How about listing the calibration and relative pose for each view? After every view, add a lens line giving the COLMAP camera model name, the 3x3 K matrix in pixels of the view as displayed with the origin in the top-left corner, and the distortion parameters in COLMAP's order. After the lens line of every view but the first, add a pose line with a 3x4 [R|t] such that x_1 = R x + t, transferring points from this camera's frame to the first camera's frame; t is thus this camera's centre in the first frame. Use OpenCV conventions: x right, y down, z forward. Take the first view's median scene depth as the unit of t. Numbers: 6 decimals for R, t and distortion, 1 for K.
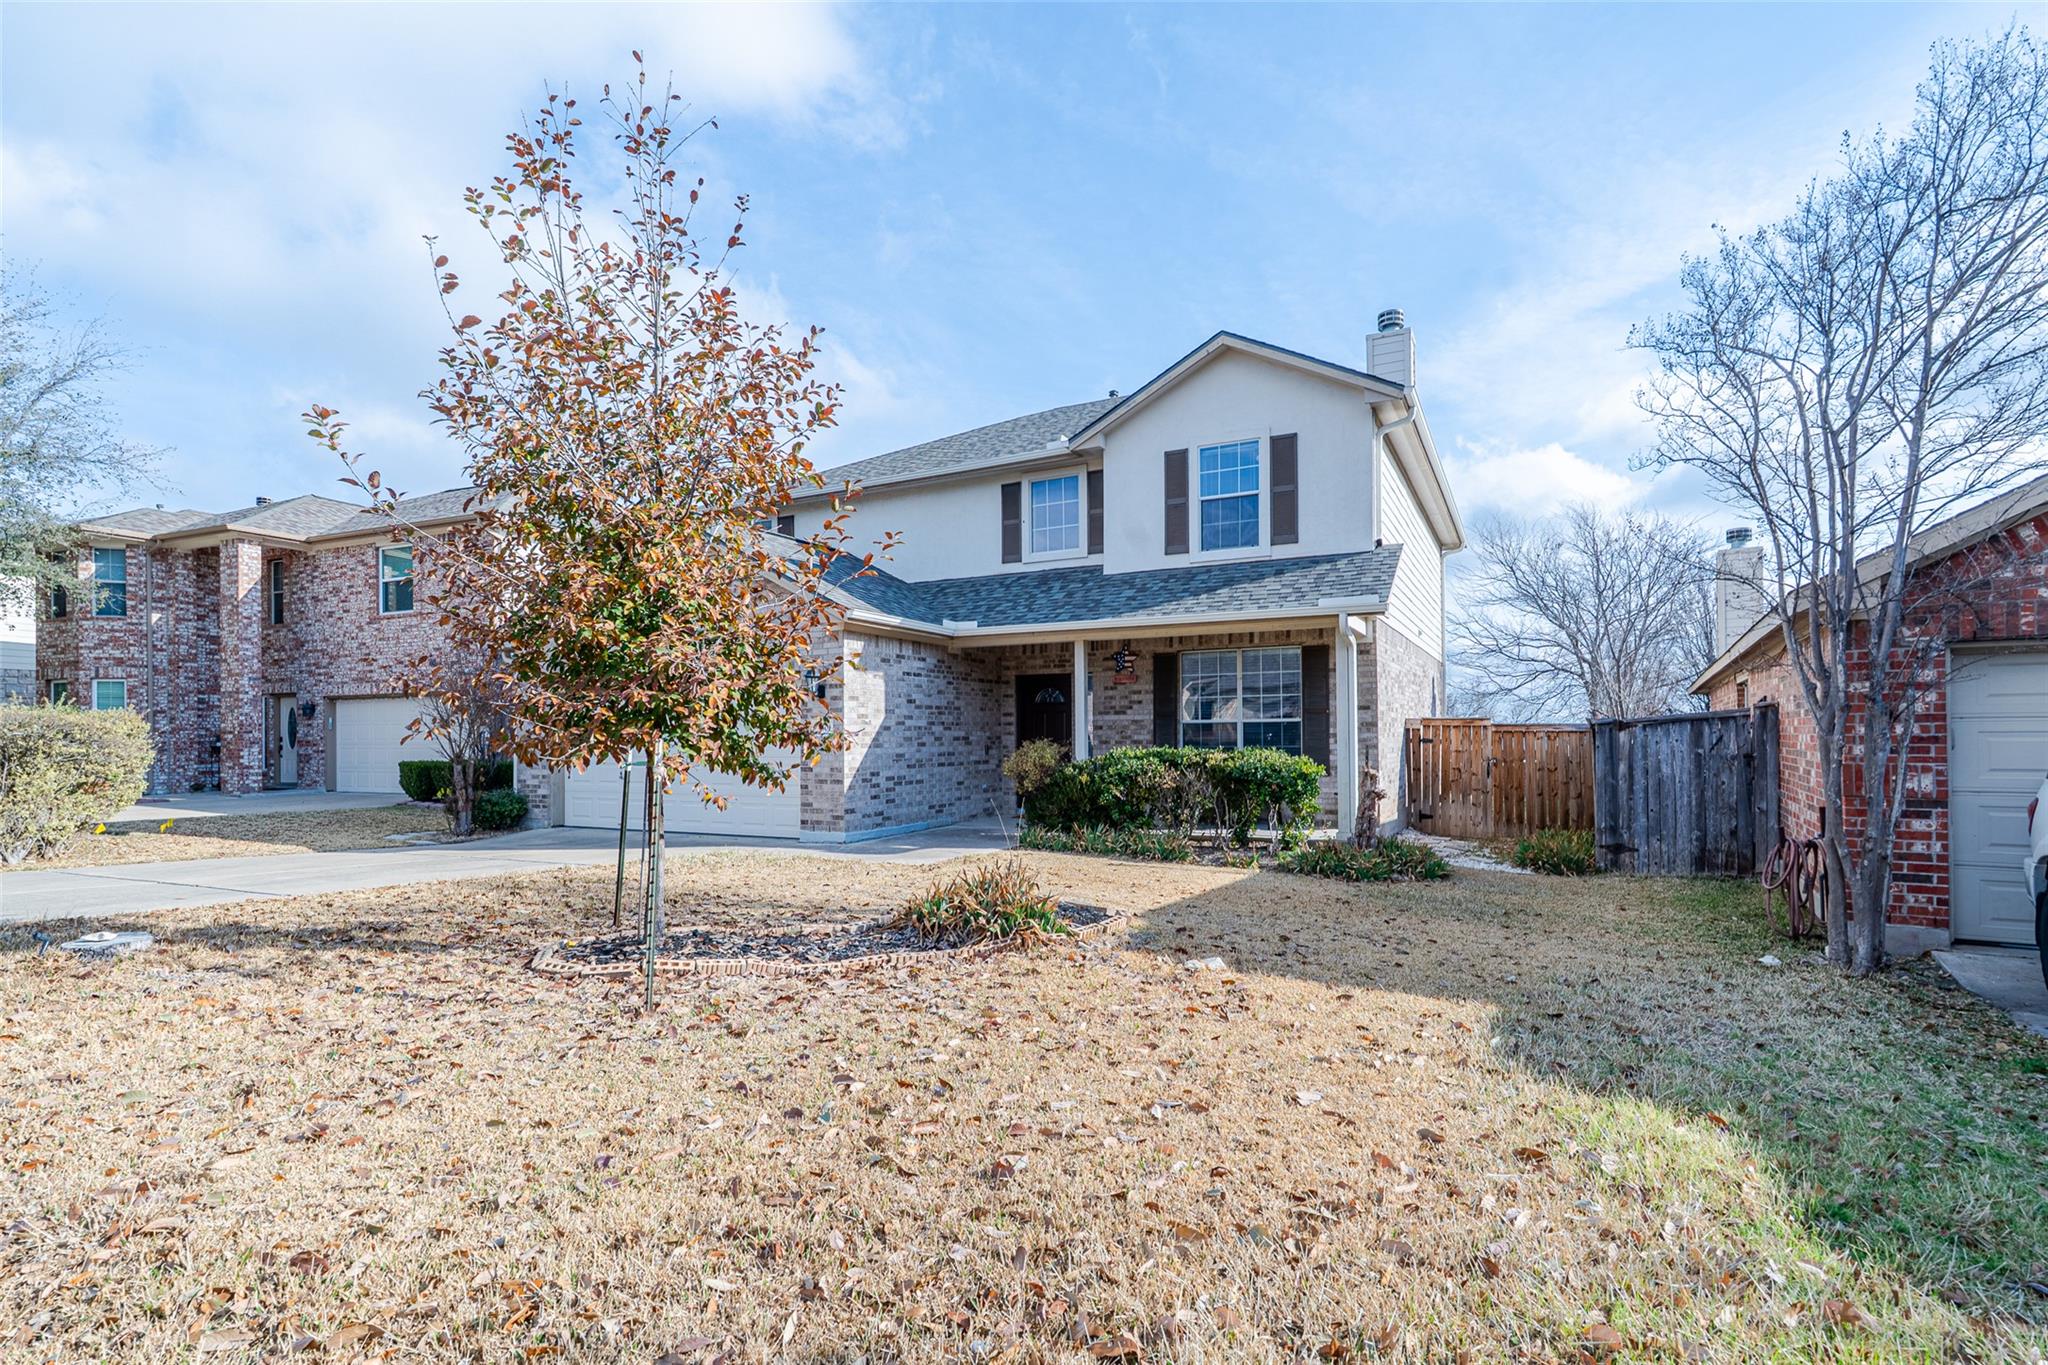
lens RADIAL K [[992.4, 0, 1048.9], [0, 992.4, 735.9], [0, 0, 1]] dist [-0.004855, -0.000107]
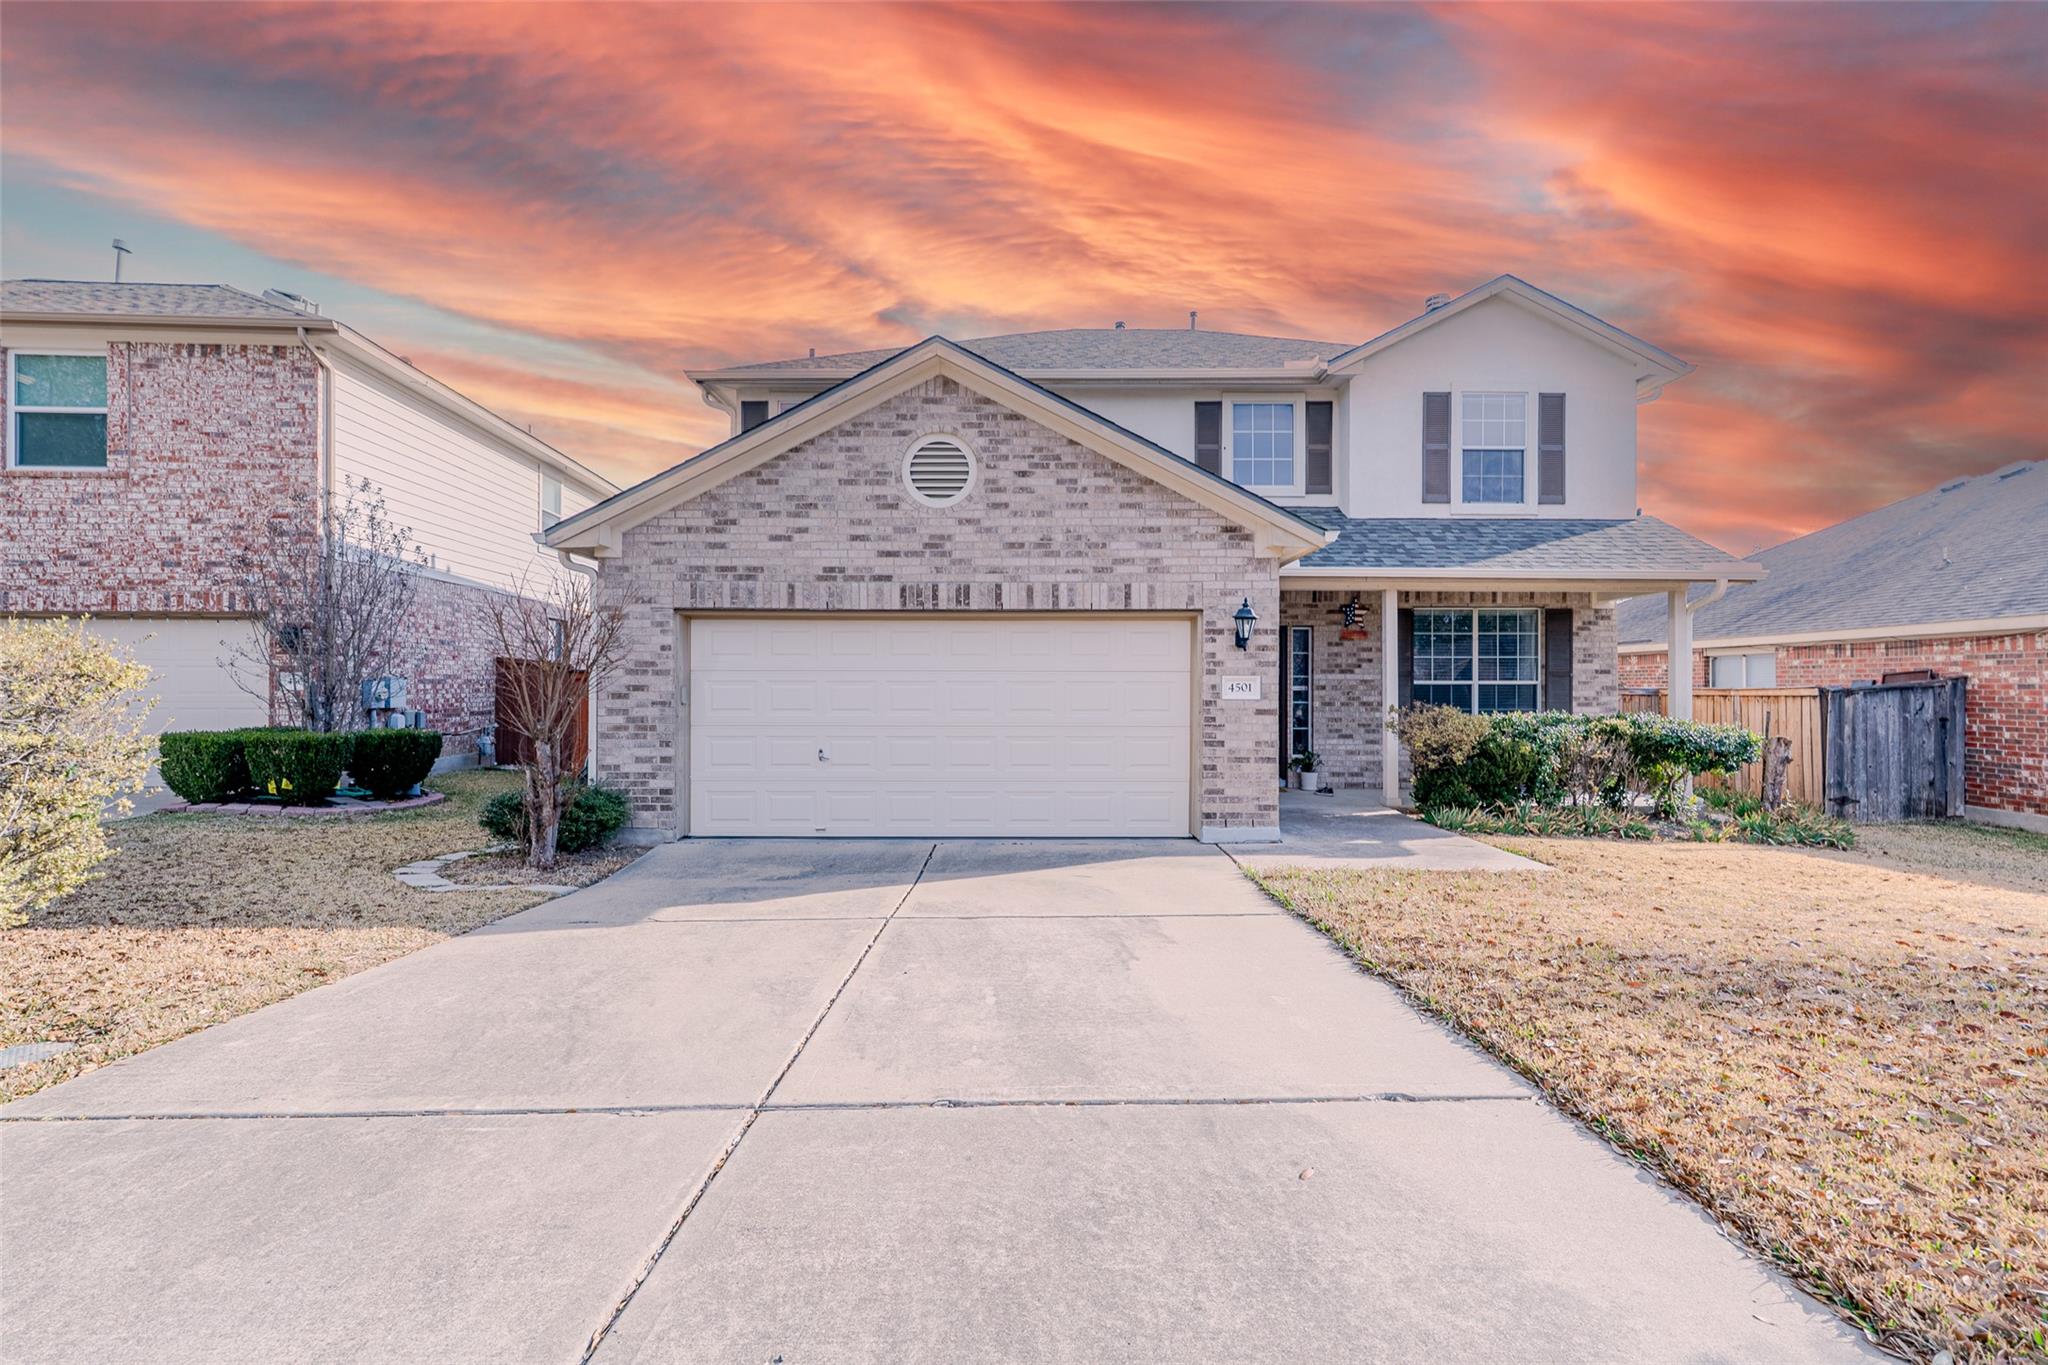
lens RADIAL K [[921.4, 0, 1031.8], [0, 921.4, 683.5], [0, 0, 1]] dist [-0.004018, -0.000055]
pose [[0.885031, 0.011448, 0.465391, -0.618061], [-0.009021, 0.999932, -0.007441, -0.003931], [-0.465445, 0.002388, 0.885074, 0.417840]]
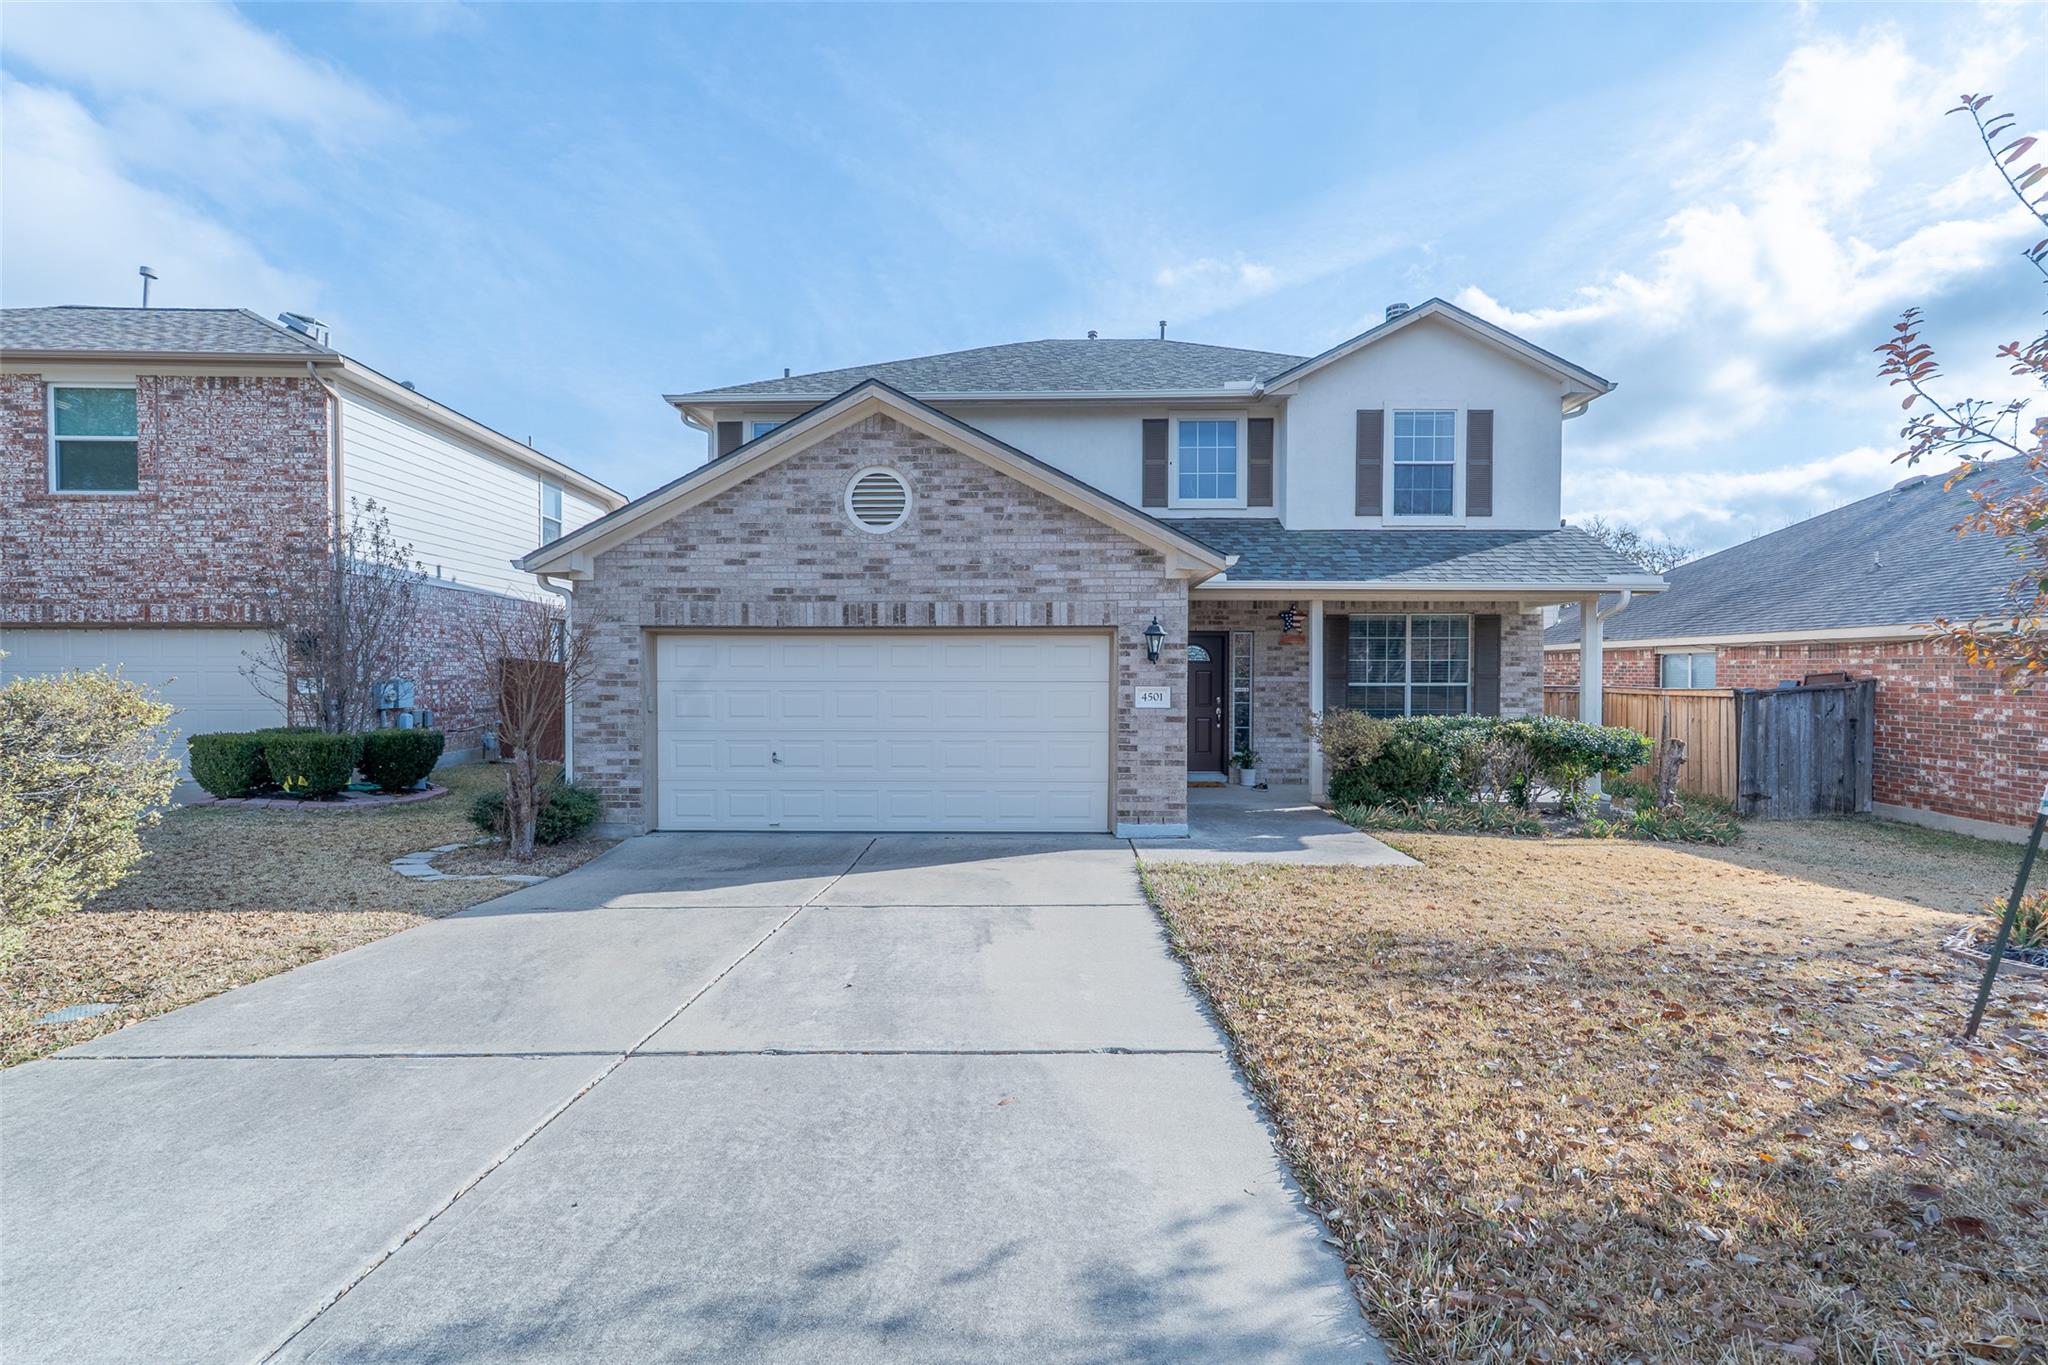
lens RADIAL K [[921.4, 0, 1031.1], [0, 921.4, 685.7], [0, 0, 1]] dist [-0.004018, -0.000055]
pose [[0.894896, 0.001765, 0.446271, -0.589328], [-0.008514, 0.999878, 0.013118, -0.023579], [-0.446194, -0.015539, 0.894802, 0.332474]]
